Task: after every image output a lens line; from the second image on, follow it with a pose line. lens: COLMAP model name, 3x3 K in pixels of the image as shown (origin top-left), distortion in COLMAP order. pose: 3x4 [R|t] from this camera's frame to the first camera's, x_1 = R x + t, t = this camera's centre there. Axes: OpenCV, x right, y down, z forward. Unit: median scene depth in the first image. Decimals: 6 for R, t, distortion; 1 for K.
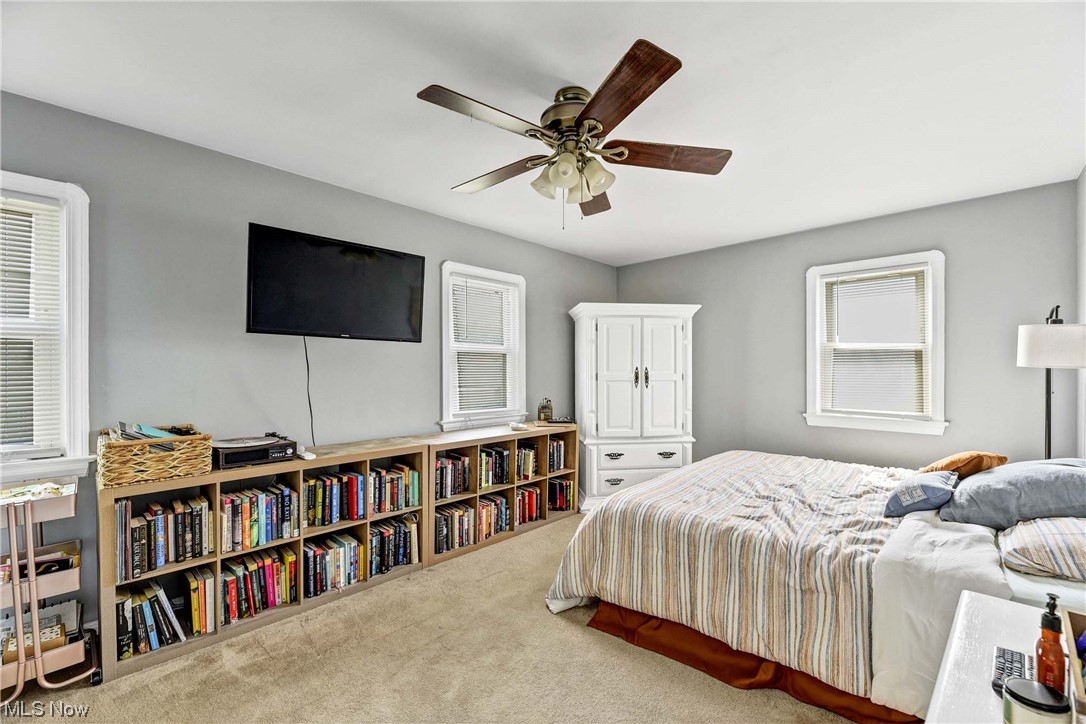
lens RADIAL K [[451.7, 0, 551.6], [0, 451.7, 367.2], [0, 0, 1]] dist [-0.000008, -0.000151]
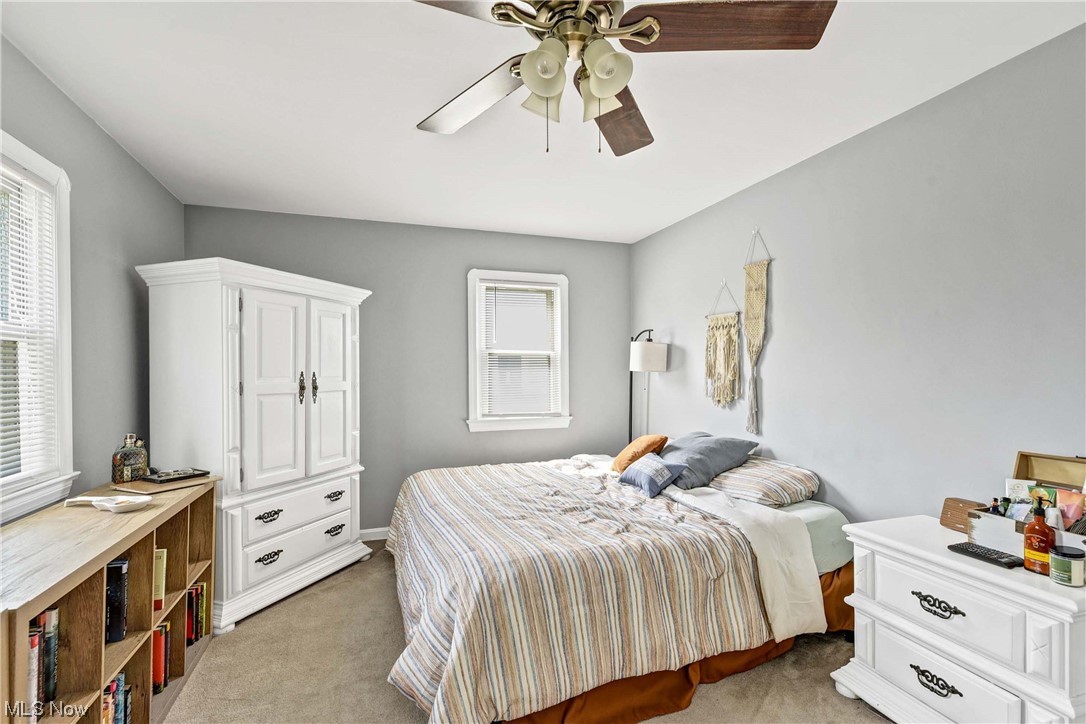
lens RADIAL K [[503.4, 0, 546.9], [0, 503.4, 370.0], [0, 0, 1]] dist [0.001764, 0.000245]
pose [[0.452974, 0.001403, 0.891523, -0.308560], [0.001687, 0.999996, -0.002431, -0.000820], [-0.891522, 0.002605, 0.452969, 0.357159]]
